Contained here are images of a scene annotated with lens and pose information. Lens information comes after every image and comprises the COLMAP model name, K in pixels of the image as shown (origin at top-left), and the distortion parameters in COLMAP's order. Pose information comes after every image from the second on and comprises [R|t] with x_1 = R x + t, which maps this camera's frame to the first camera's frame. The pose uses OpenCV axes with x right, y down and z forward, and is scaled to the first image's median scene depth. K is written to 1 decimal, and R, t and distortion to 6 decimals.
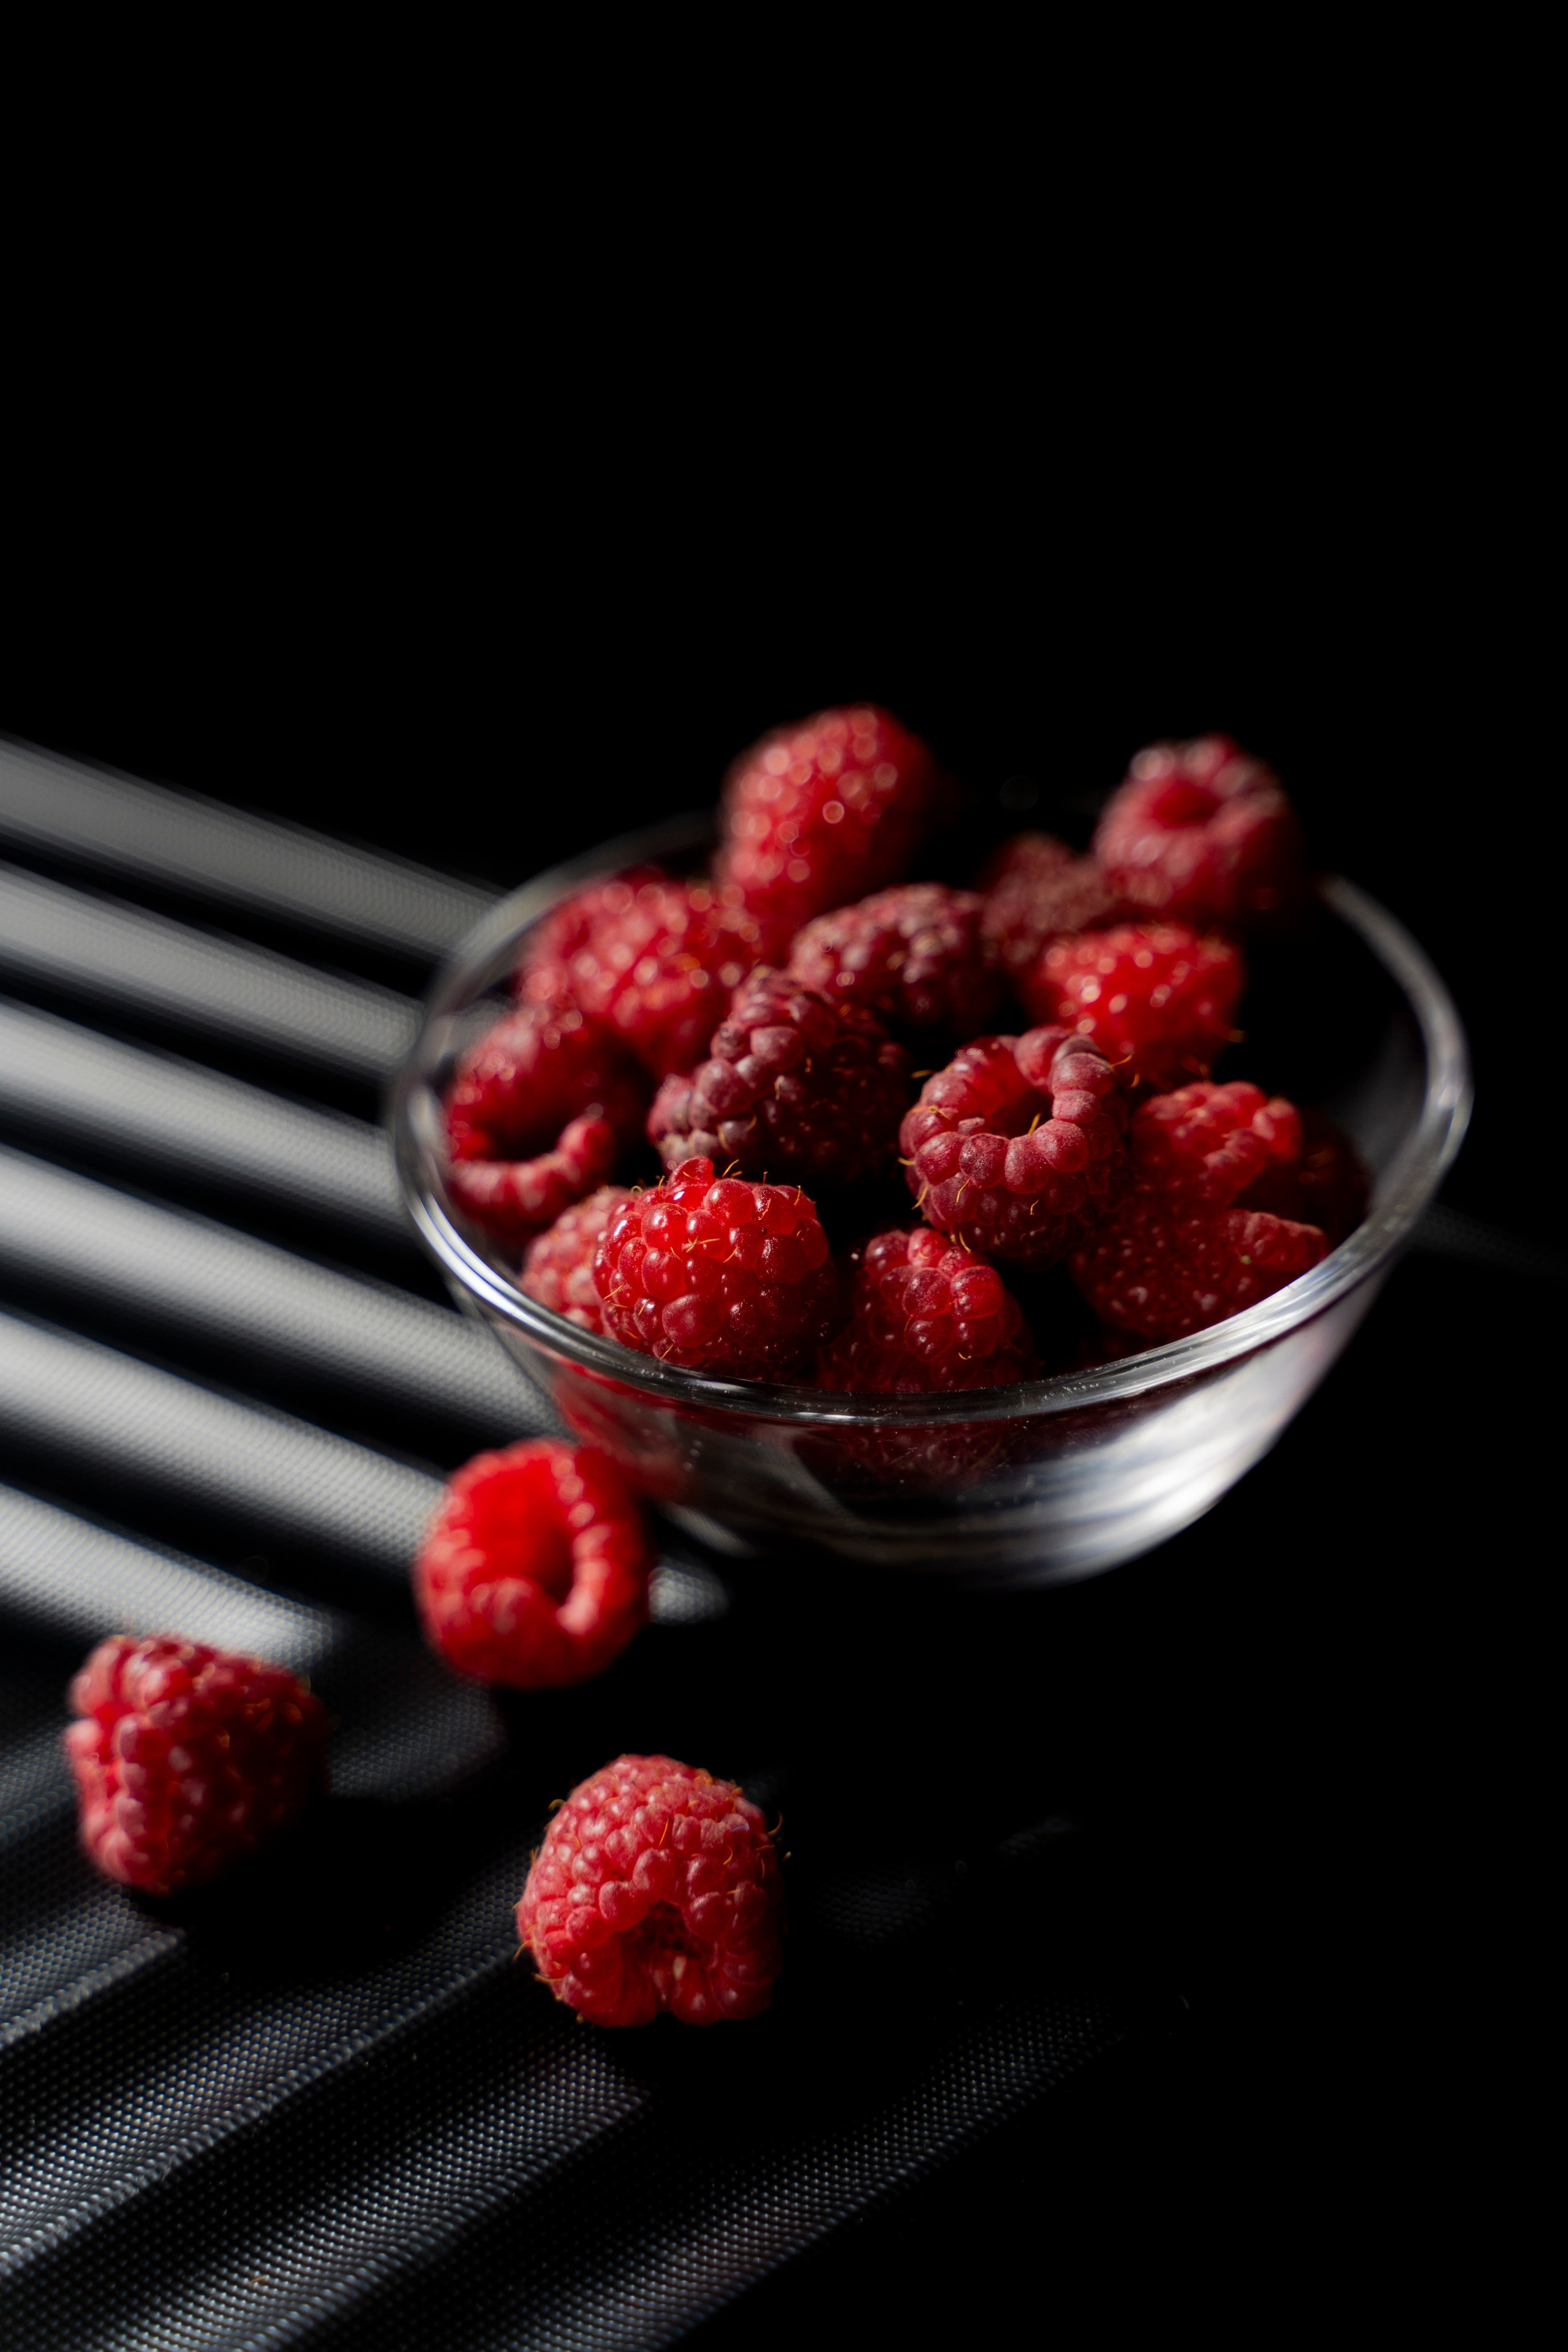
lens RADIAL K [[5499.1, 0, 784.0], [0, 5499.1, 1176.0], [0, 0, 1]] dist [0.139916, 0.252812]
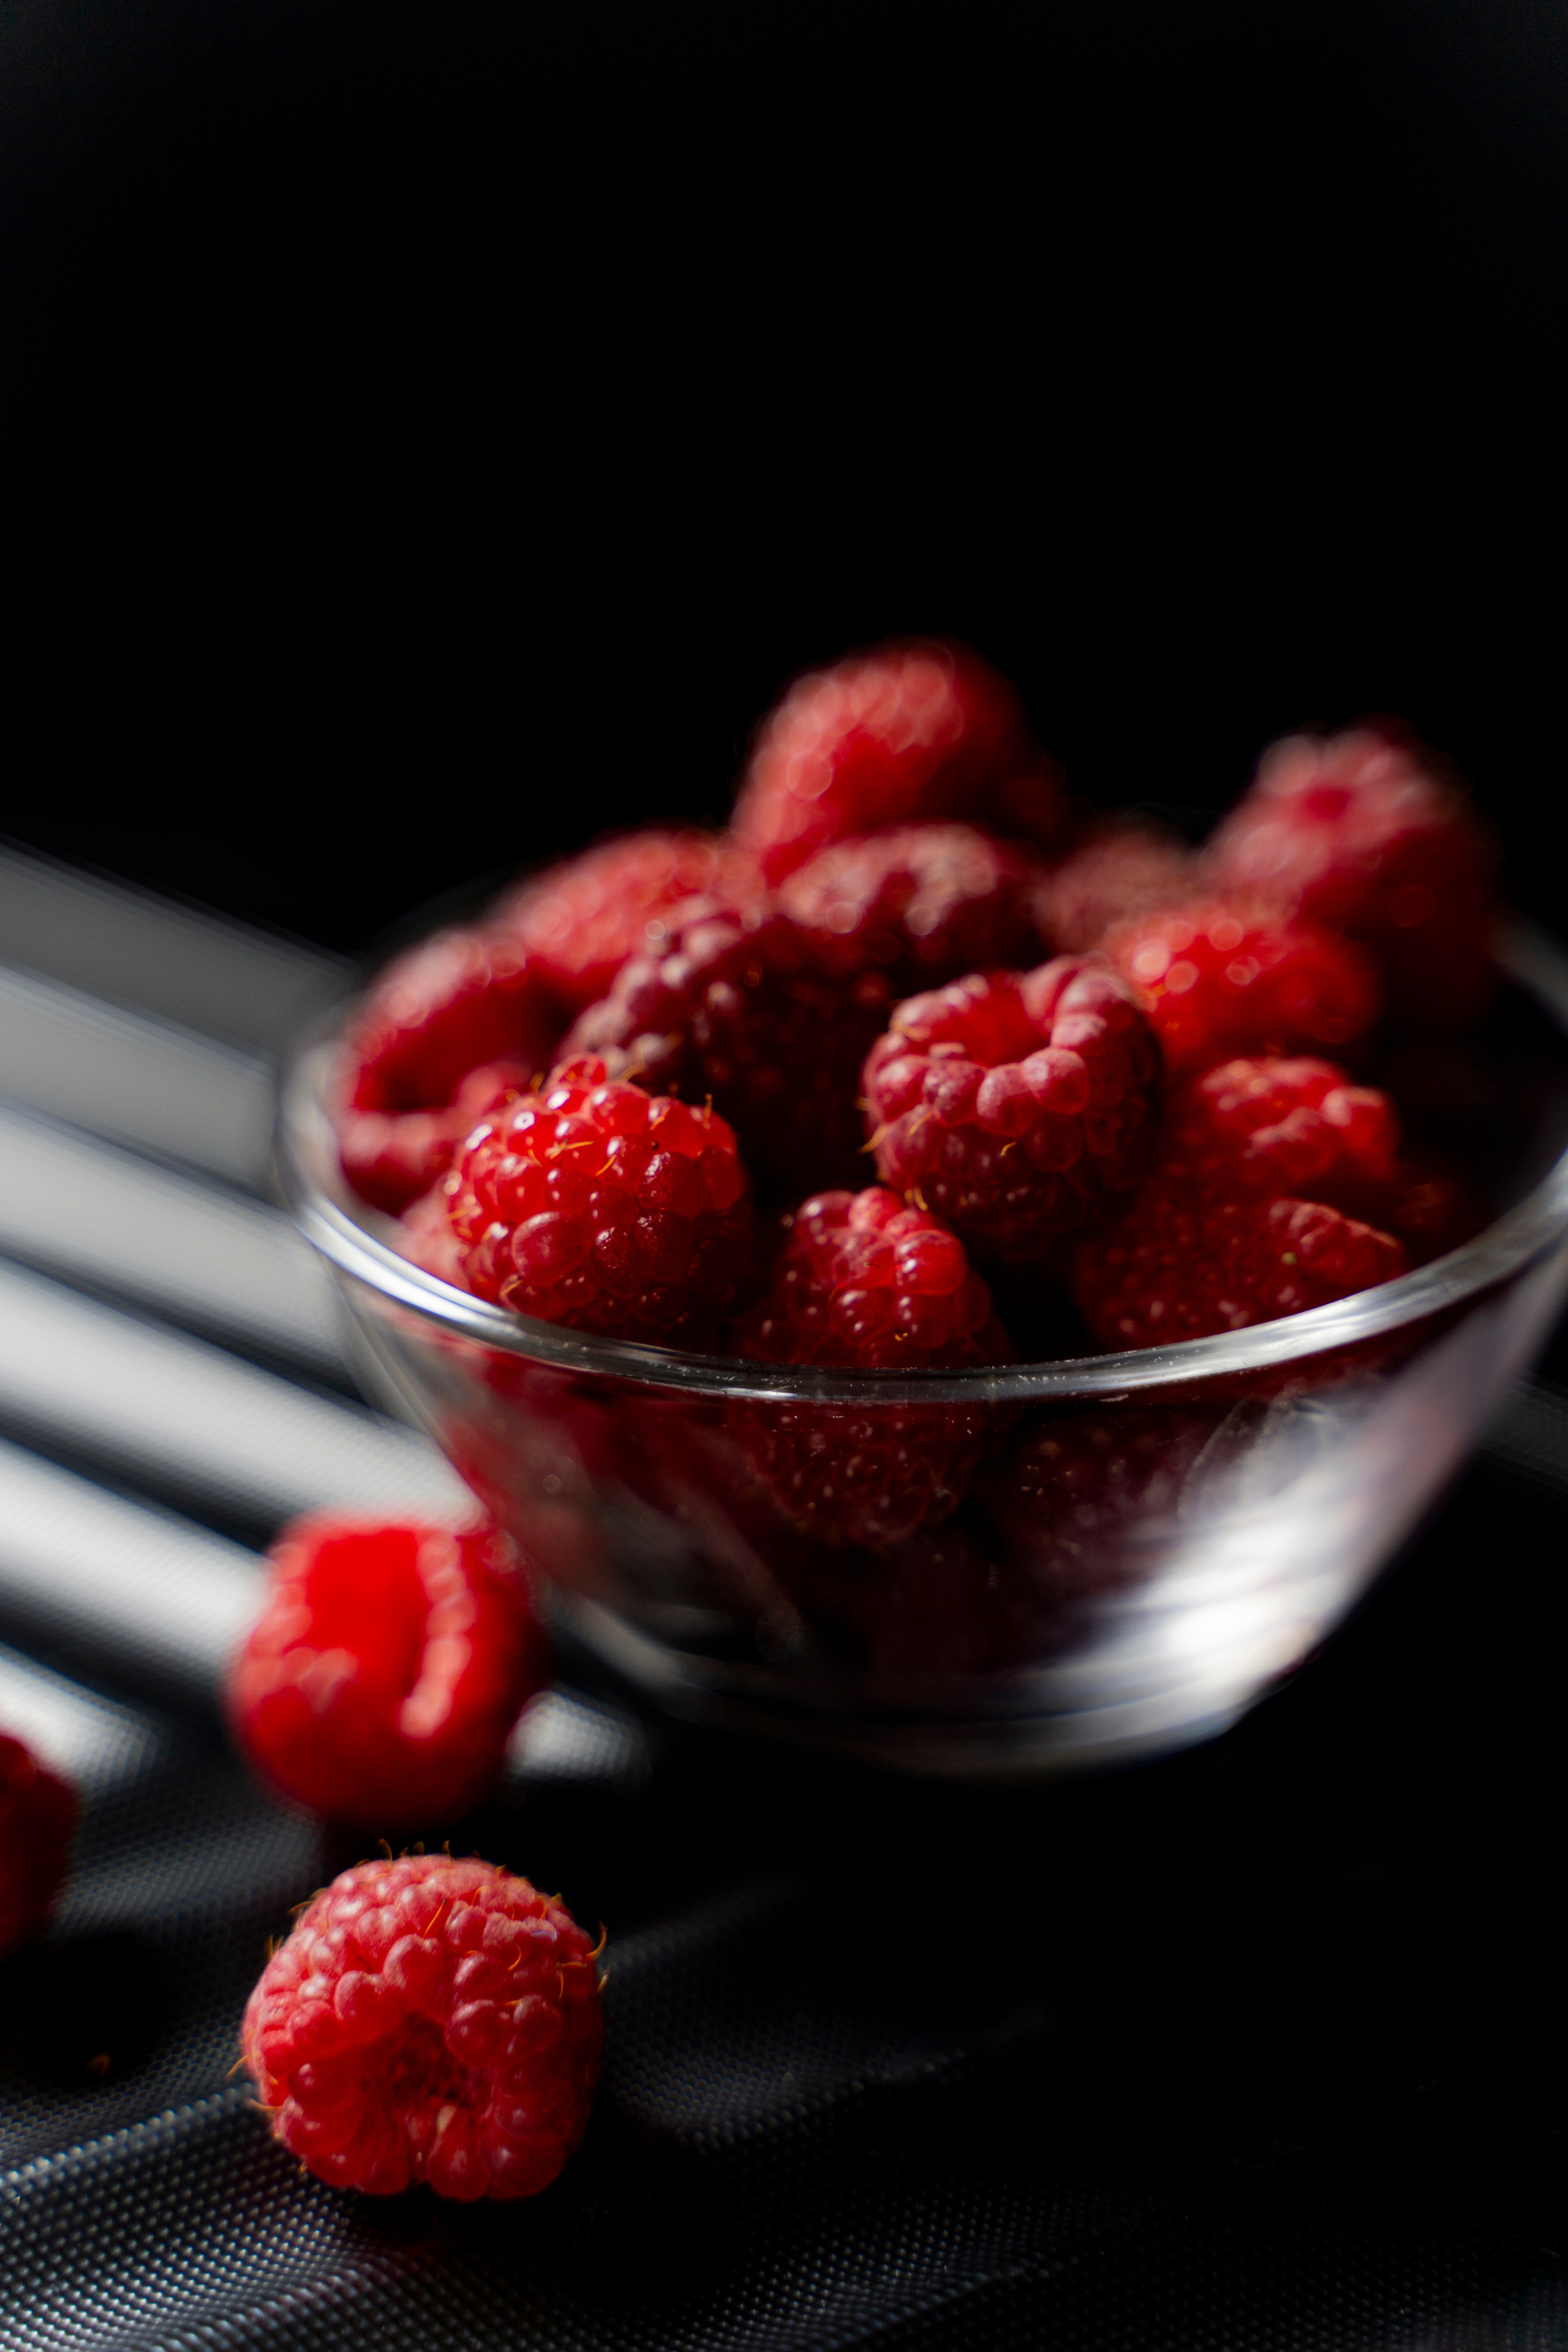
lens RADIAL K [[5499.1, 0, 784.0], [0, 5499.1, 1176.0], [0, 0, 1]] dist [0.139916, 0.252812]
pose [[0.987844, 0.086963, -0.128849, 0.111827], [-0.110211, 0.976351, -0.185990, 0.152797], [0.109628, 0.197929, 0.974067, 0.248461]]
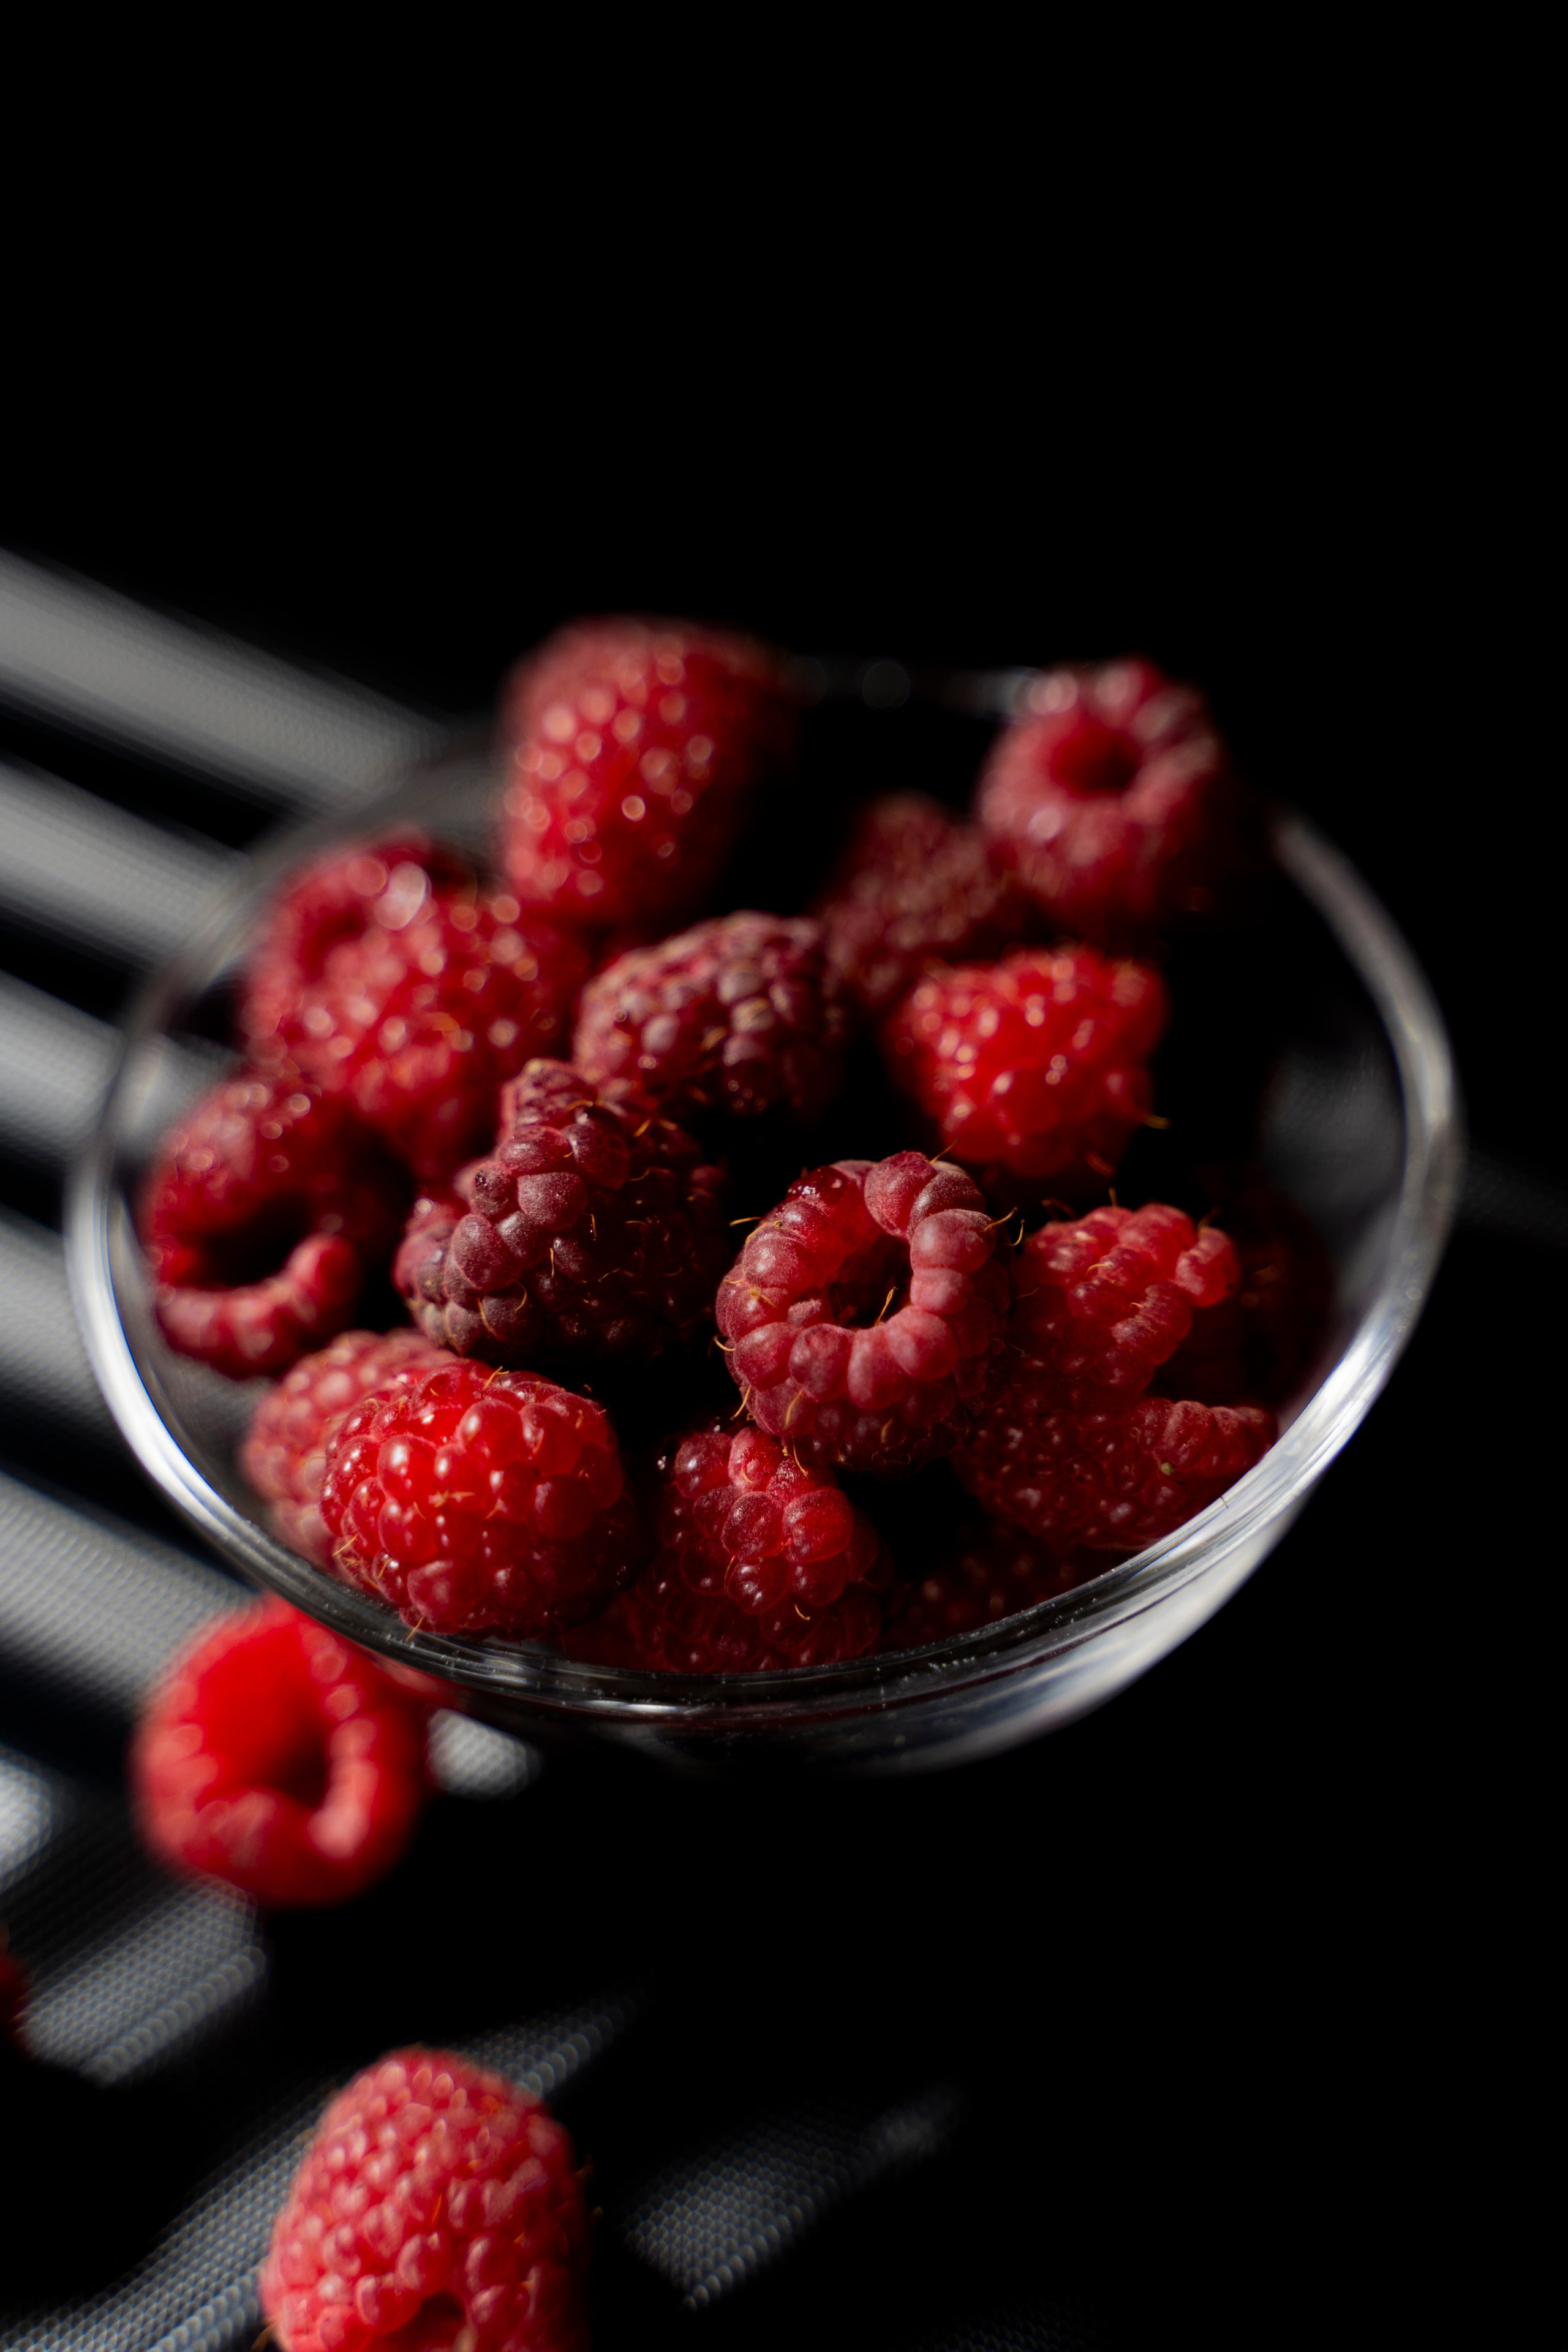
lens RADIAL K [[5499.1, 0, 784.0], [0, 5499.1, 1176.0], [0, 0, 1]] dist [0.139916, 0.252812]
pose [[0.999621, -0.024900, -0.011757, 0.040368], [0.026792, 0.978067, 0.206561, -0.185046], [0.006356, -0.206798, 0.978363, 0.252705]]
